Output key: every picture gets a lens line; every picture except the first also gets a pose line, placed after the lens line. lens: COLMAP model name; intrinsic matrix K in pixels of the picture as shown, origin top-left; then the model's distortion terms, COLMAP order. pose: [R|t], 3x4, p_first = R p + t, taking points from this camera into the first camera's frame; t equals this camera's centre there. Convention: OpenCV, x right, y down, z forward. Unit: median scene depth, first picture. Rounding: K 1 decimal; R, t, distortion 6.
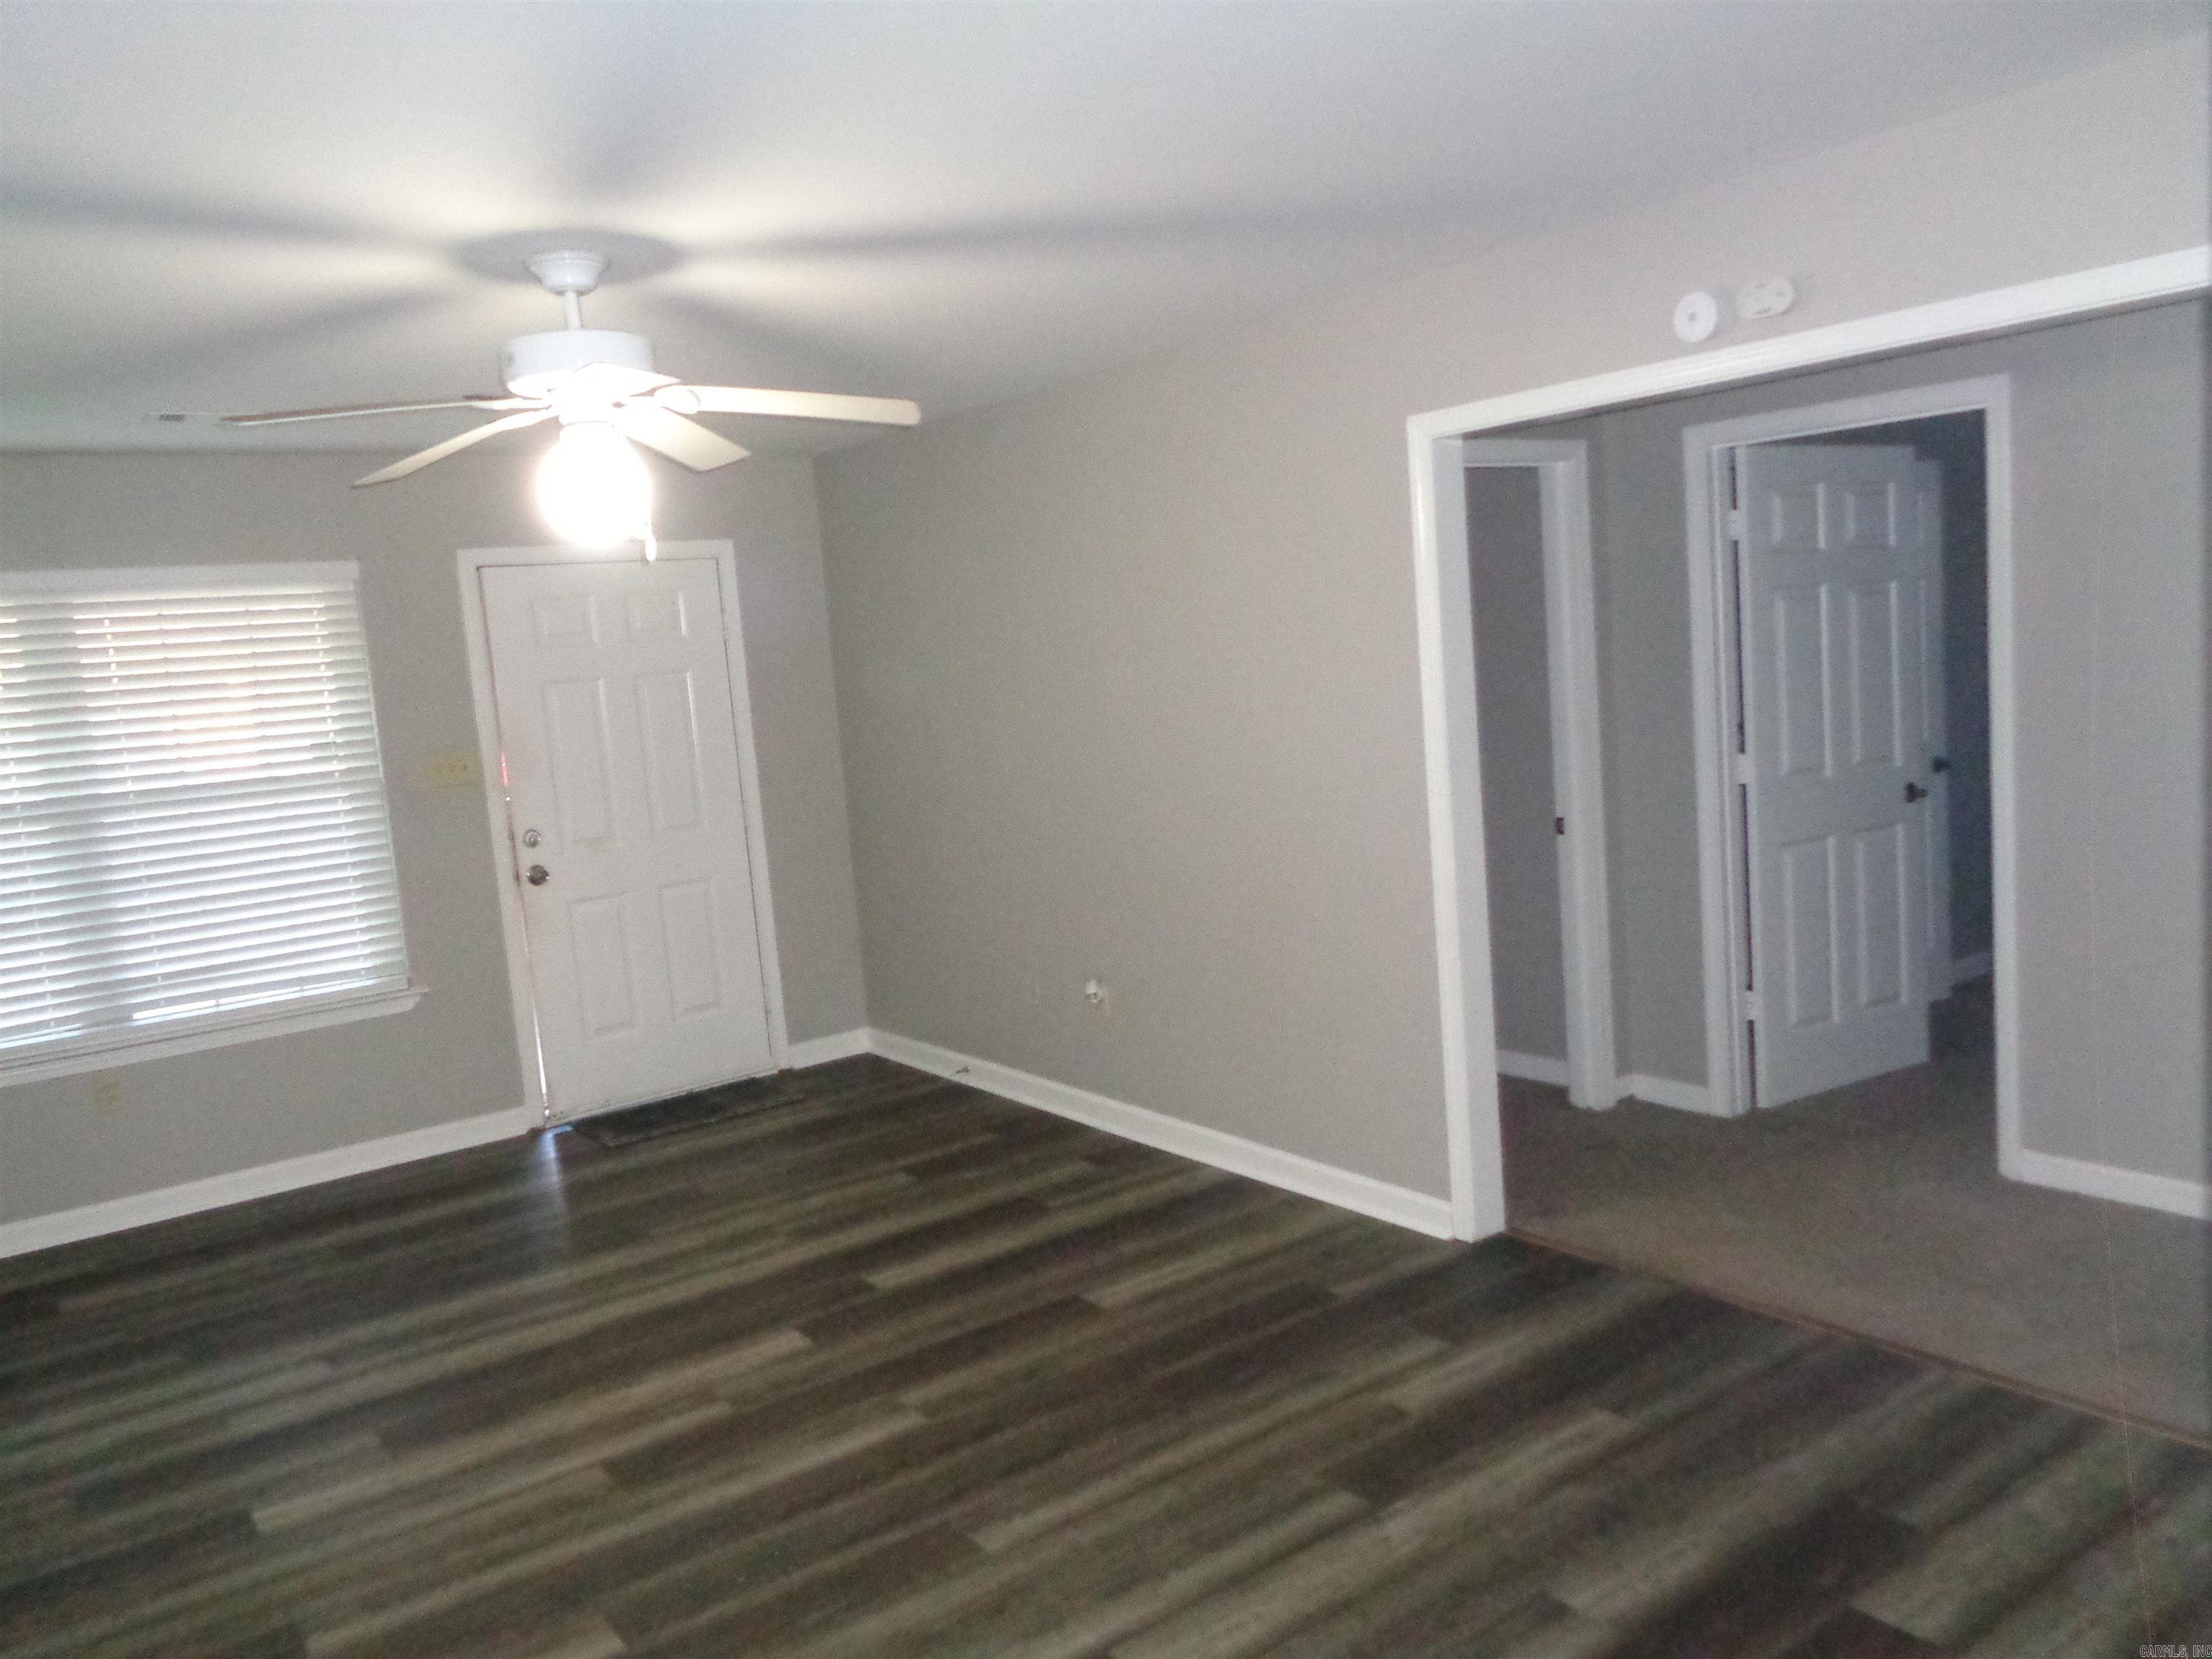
lens RADIAL K [[1629.3, 0, 1113.9], [0, 1629.3, 823.2], [0, 0, 1]] dist [-0.022414, 0.009894]
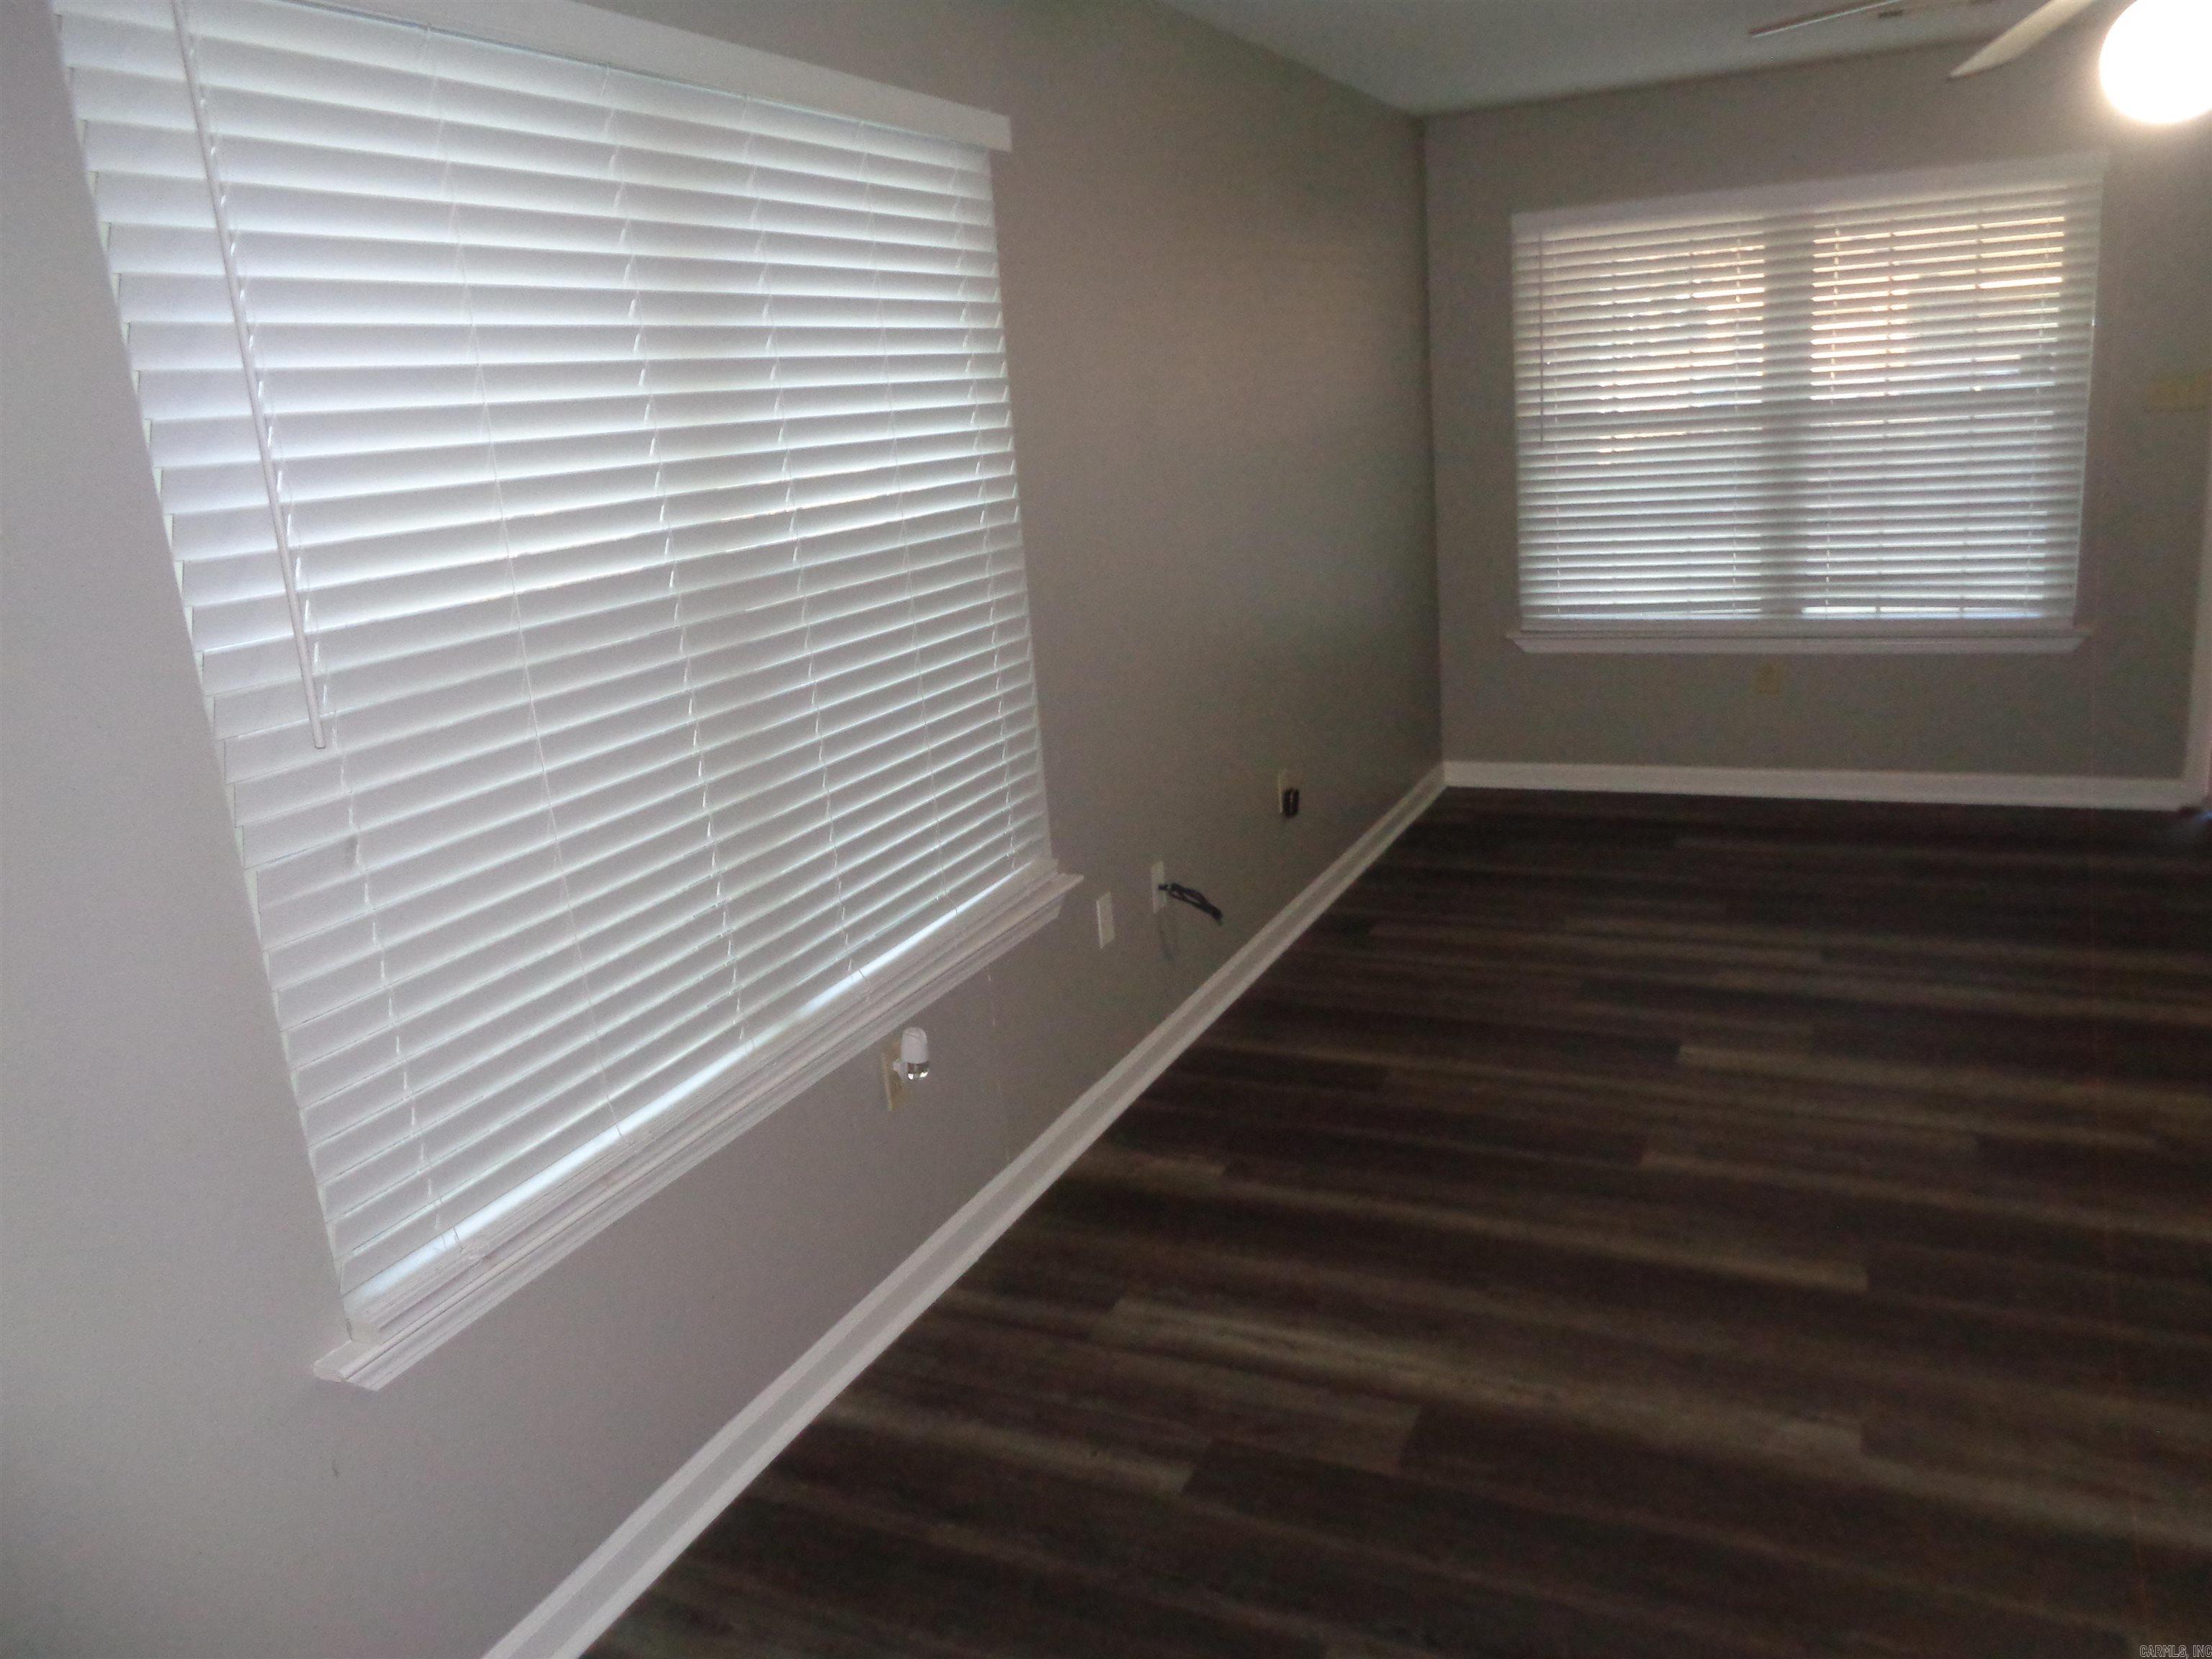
lens RADIAL K [[1629.3, 0, 1113.9], [0, 1629.3, 823.2], [0, 0, 1]] dist [-0.022414, 0.009894]
pose [[0.487485, 0.267874, -0.831025, 0.127502], [-0.061096, 0.959907, 0.273580, -0.015323], [0.870991, -0.082594, 0.484306, 0.054910]]
